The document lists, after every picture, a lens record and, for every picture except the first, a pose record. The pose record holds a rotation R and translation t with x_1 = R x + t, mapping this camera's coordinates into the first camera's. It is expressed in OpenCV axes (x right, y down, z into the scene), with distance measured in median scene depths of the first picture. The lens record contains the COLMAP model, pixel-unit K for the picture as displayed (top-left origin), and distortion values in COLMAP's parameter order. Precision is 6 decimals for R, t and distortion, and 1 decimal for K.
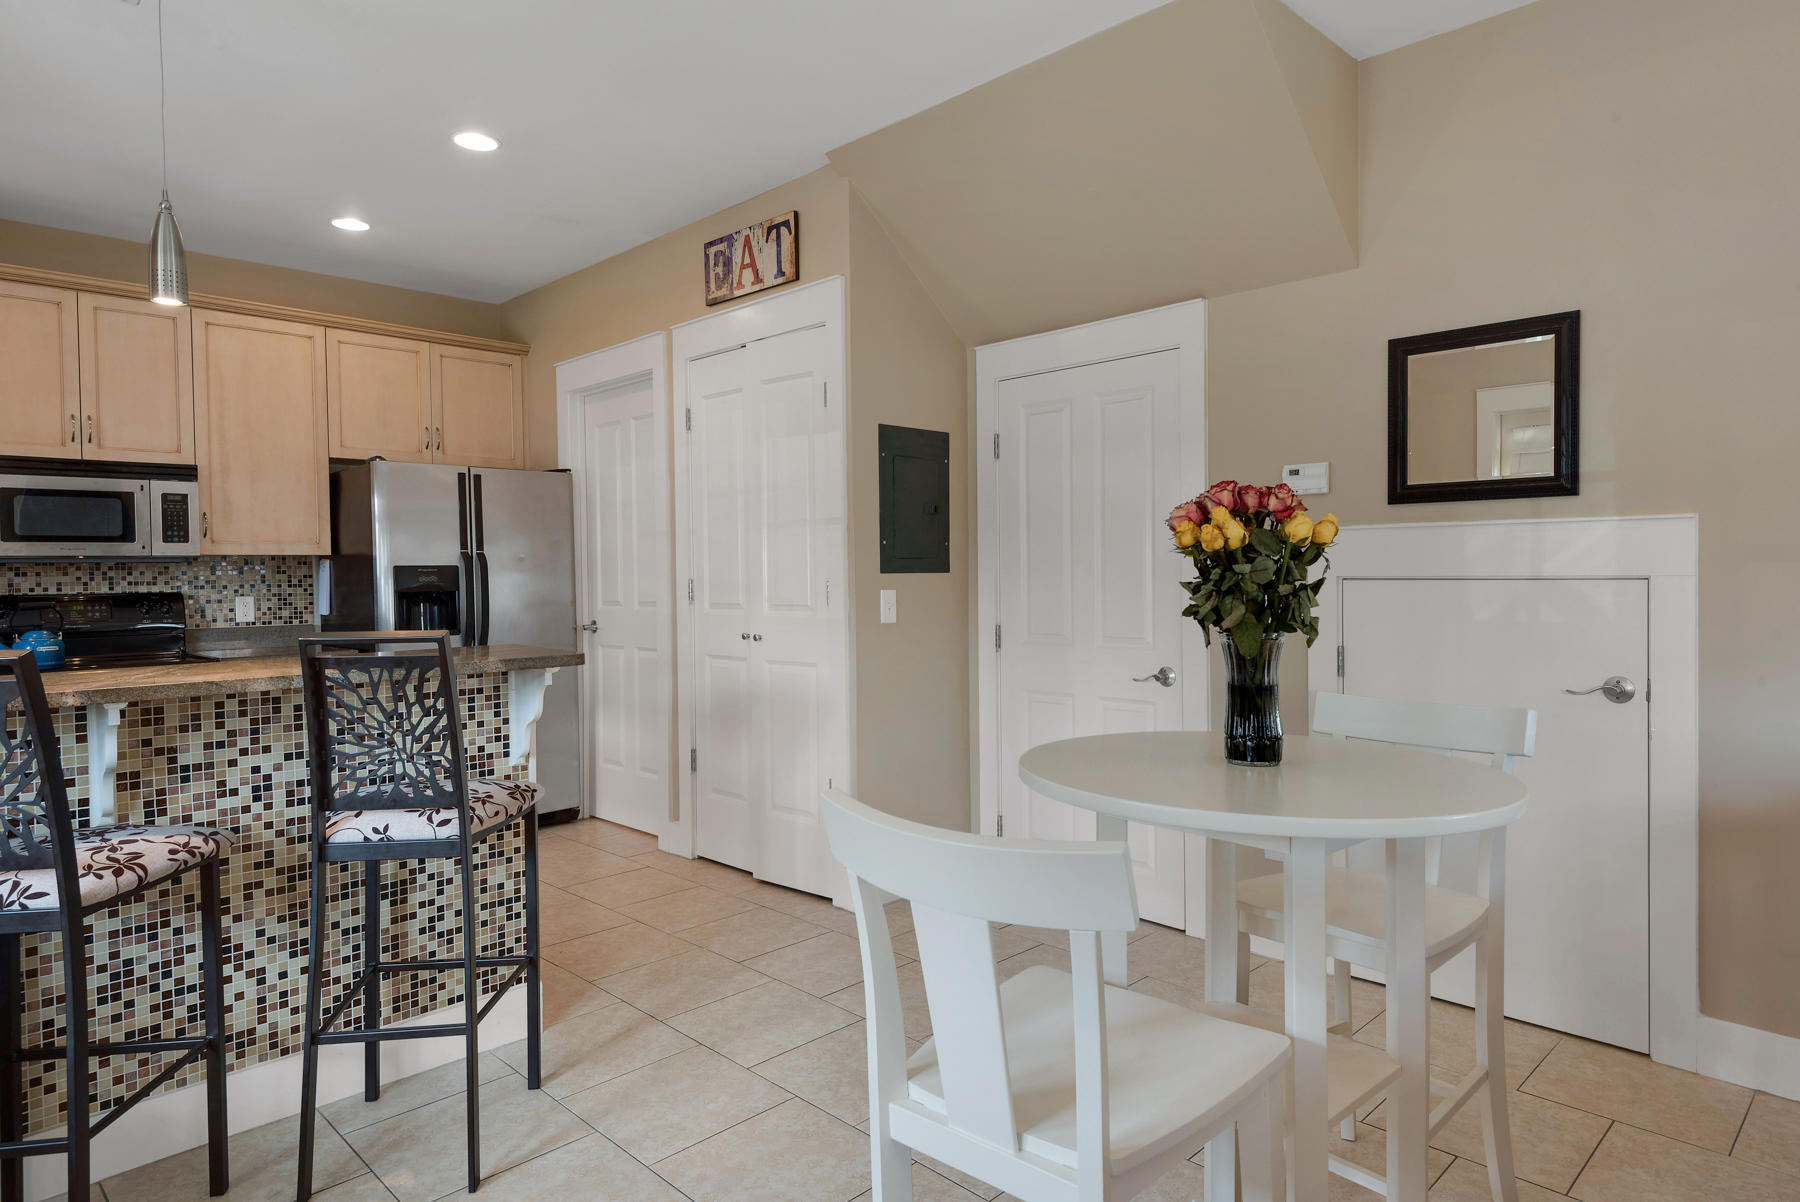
lens RADIAL K [[1059.1, 0, 896.1], [0, 1059.1, 569.6], [0, 0, 1]] dist [0.043577, -0.000621]
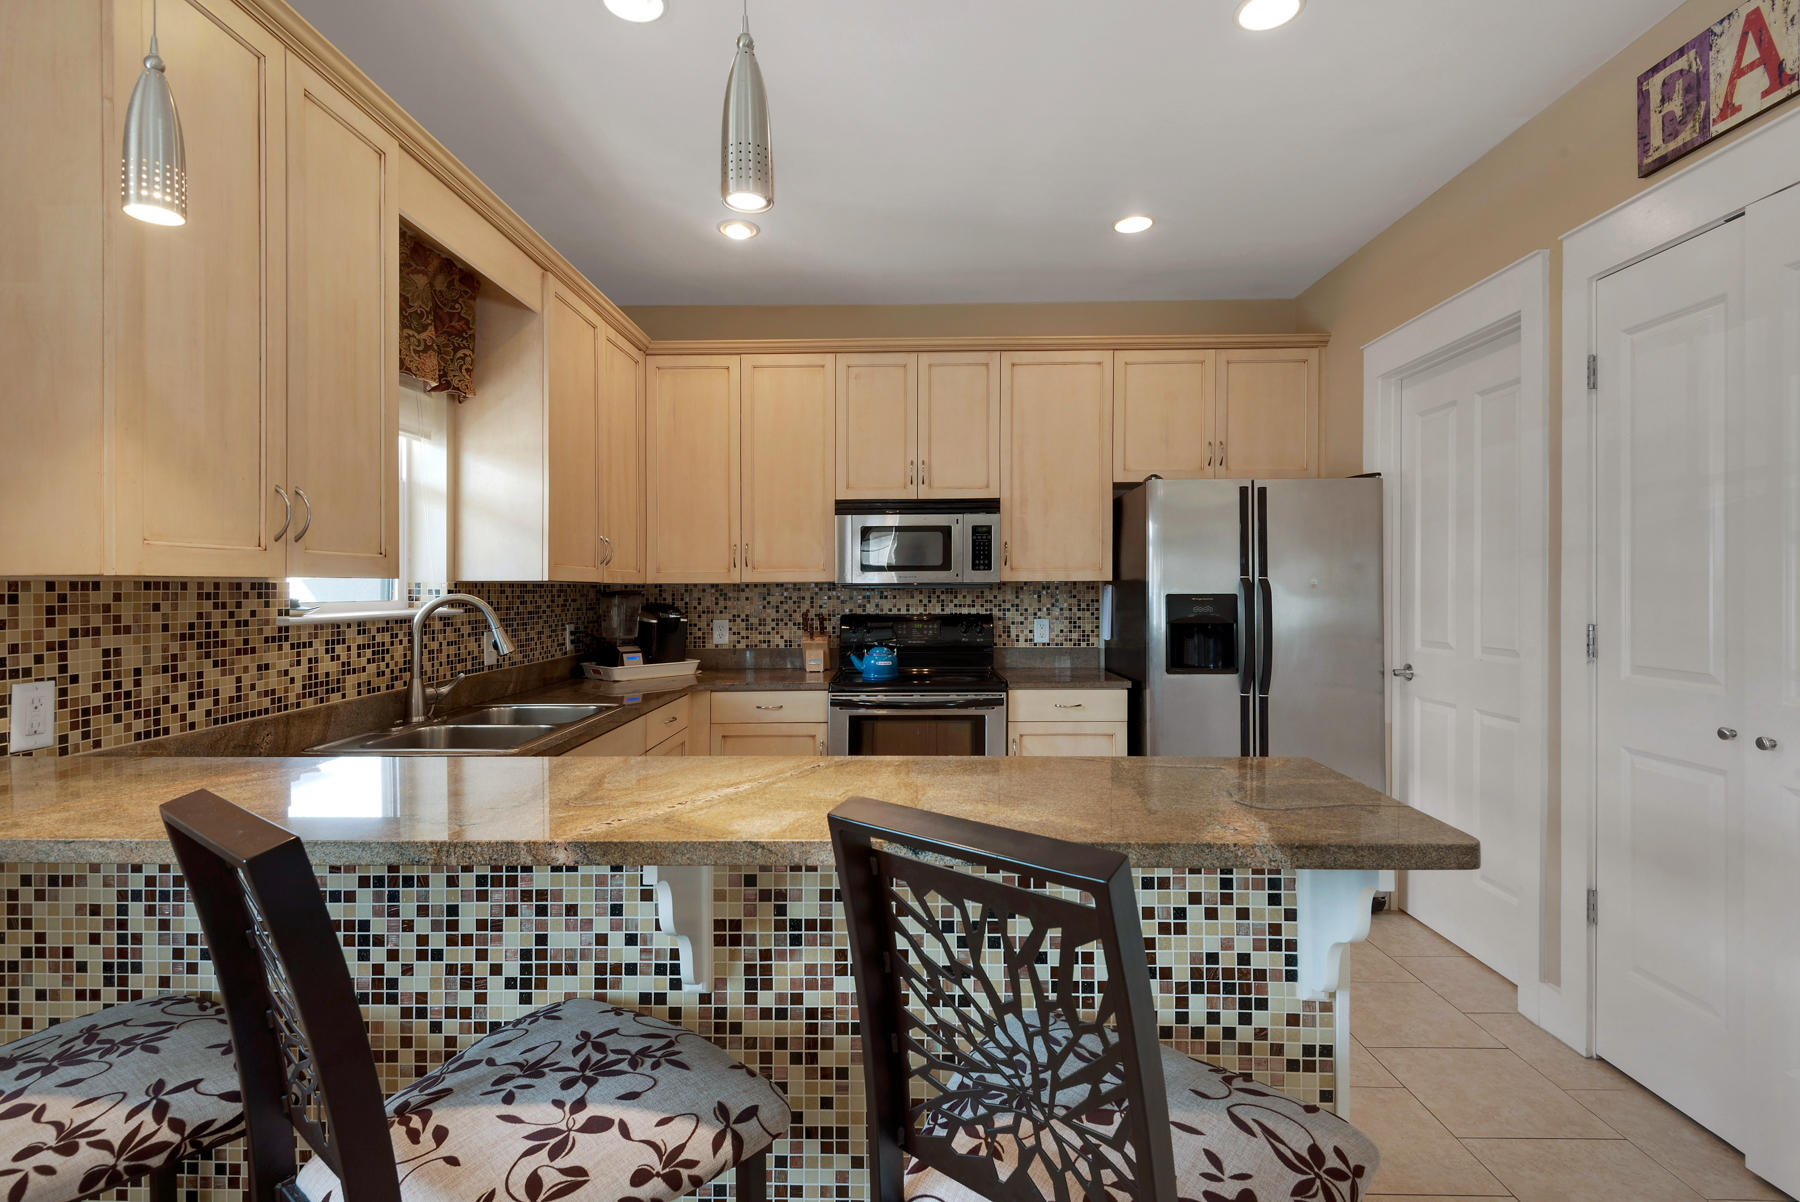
lens RADIAL K [[828.4, 0, 890.9], [0, 828.4, 599.8], [0, 0, 1]] dist [0.003315, -0.008843]
pose [[0.694704, 0.021182, -0.718984, -0.128731], [-0.005666, 0.999696, 0.023978, -0.014257], [0.719273, -0.012584, 0.694613, 0.348737]]
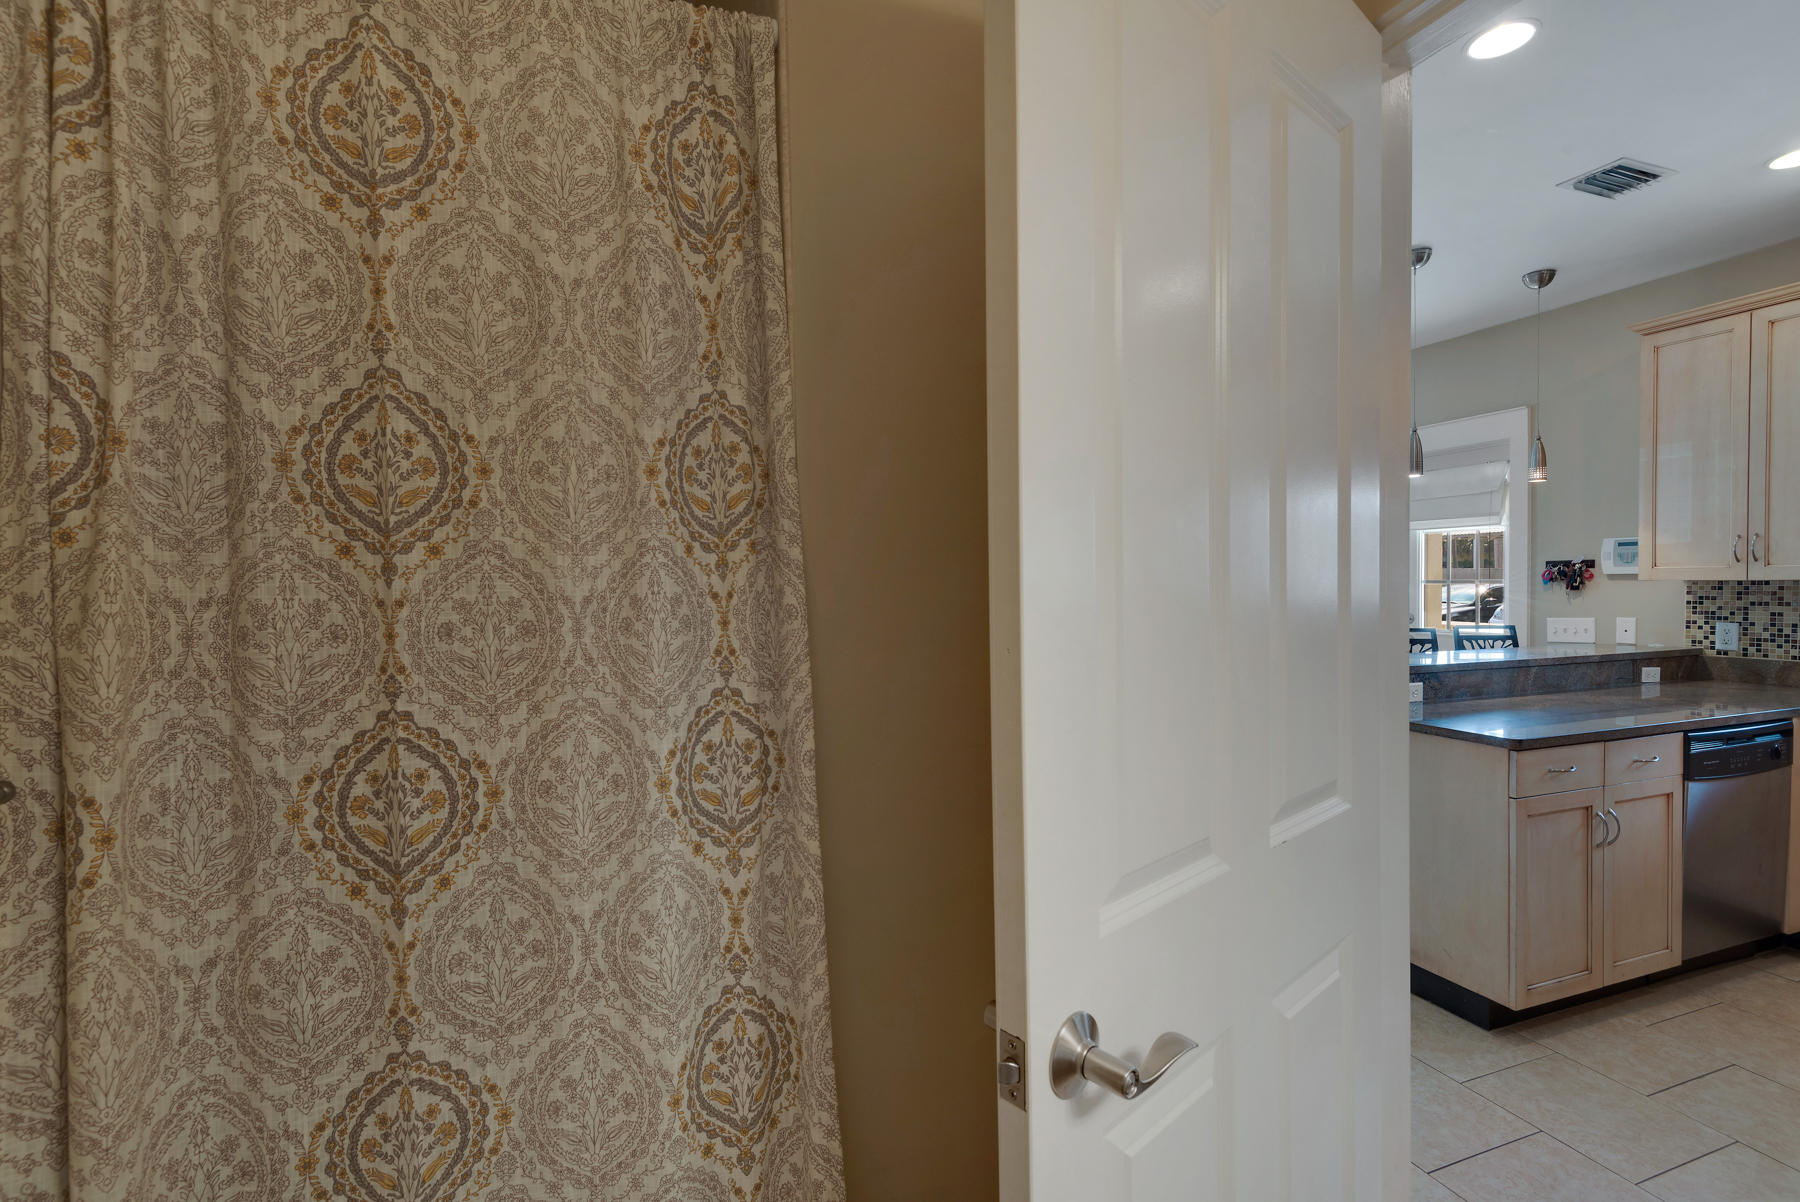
lens RADIAL K [[829.7, 0, 896.7], [0, 829.7, 608.3], [0, 0, 1]] dist [-0.001790, -0.000474]
pose [[-0.911225, 0.002591, 0.411901, -0.198561], [0.015171, 0.999513, 0.027273, -0.019097], [-0.411629, 0.031100, -0.910821, 1.356399]]
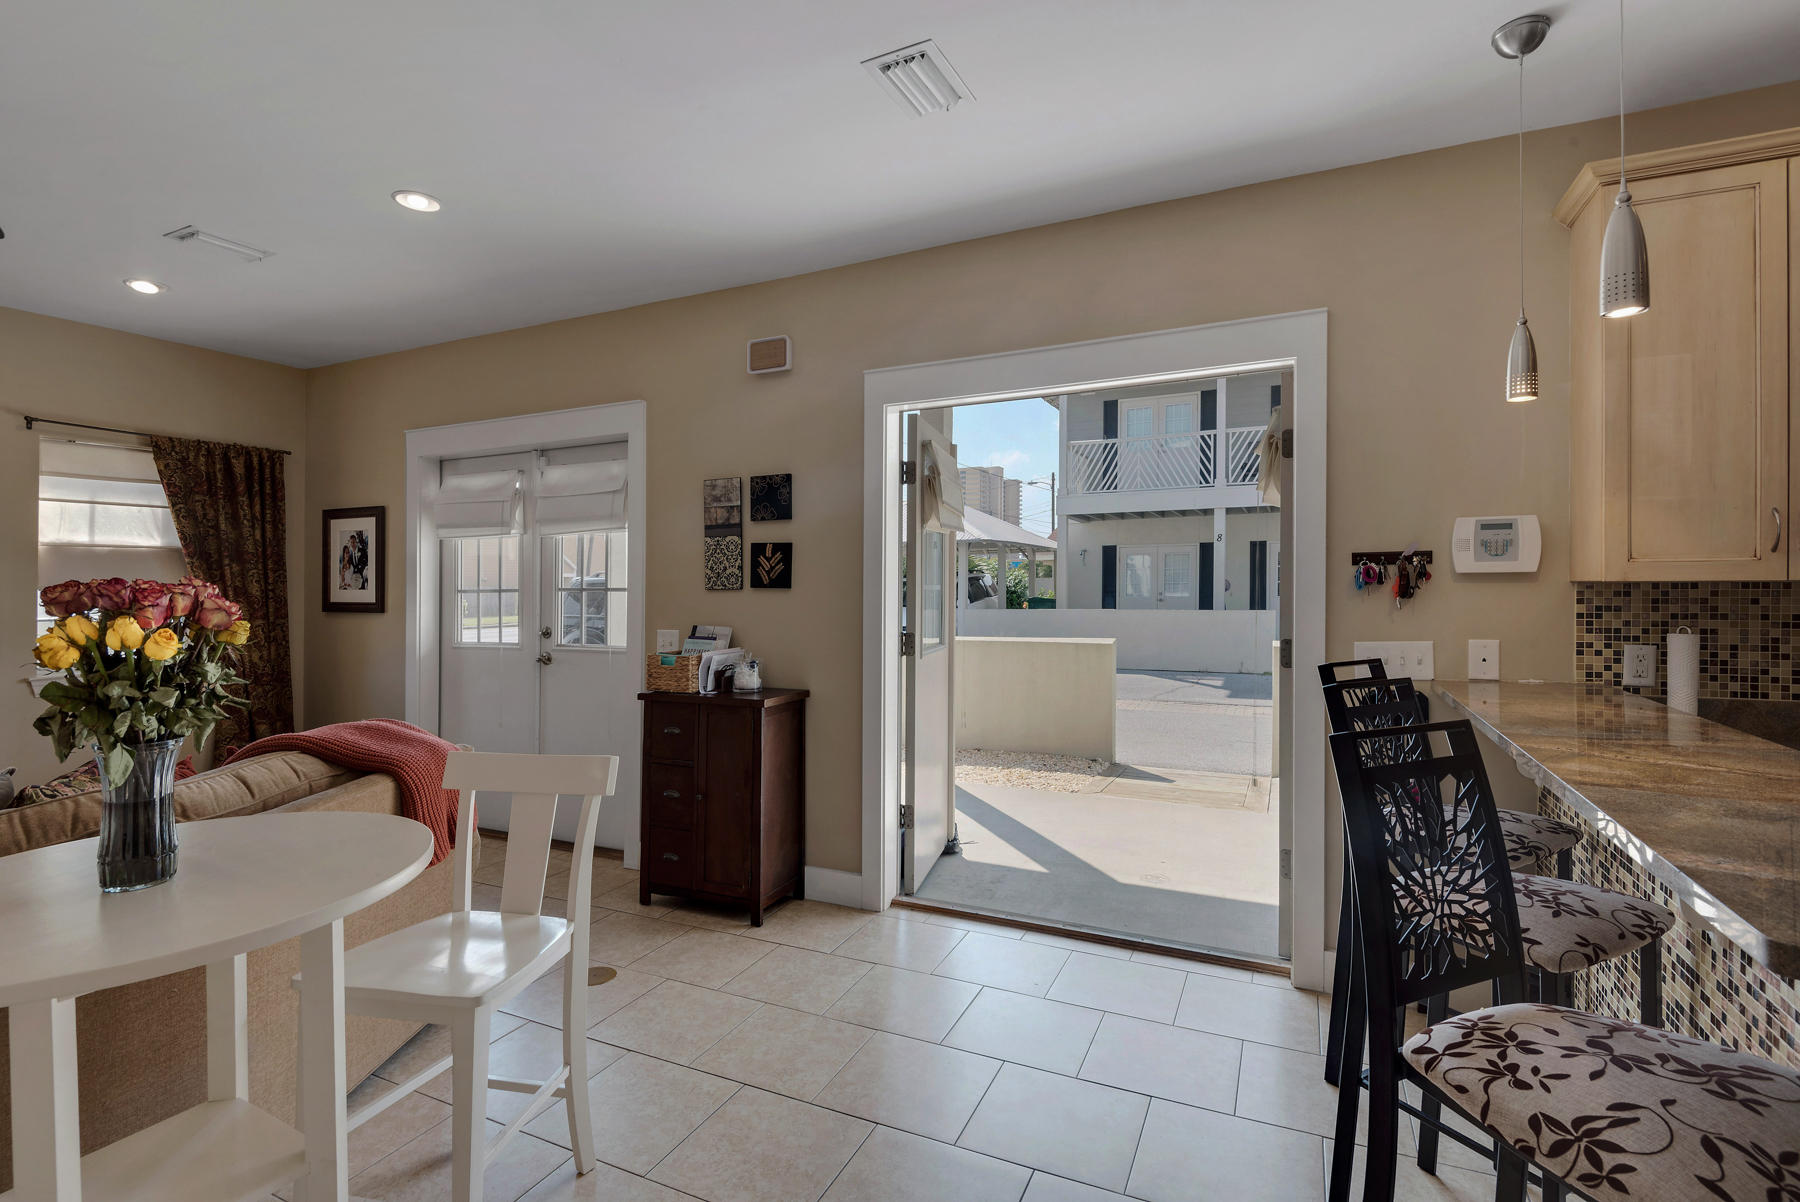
lens RADIAL K [[855.5, 0, 869.3], [0, 855.5, 593.4], [0, 0, 1]] dist [0.004898, -0.009623]
pose [[-0.946550, 0.015650, -0.322176, 0.044696], [0.014377, 0.999877, 0.006332, -0.015705], [0.322235, 0.001362, -0.946659, 0.683498]]
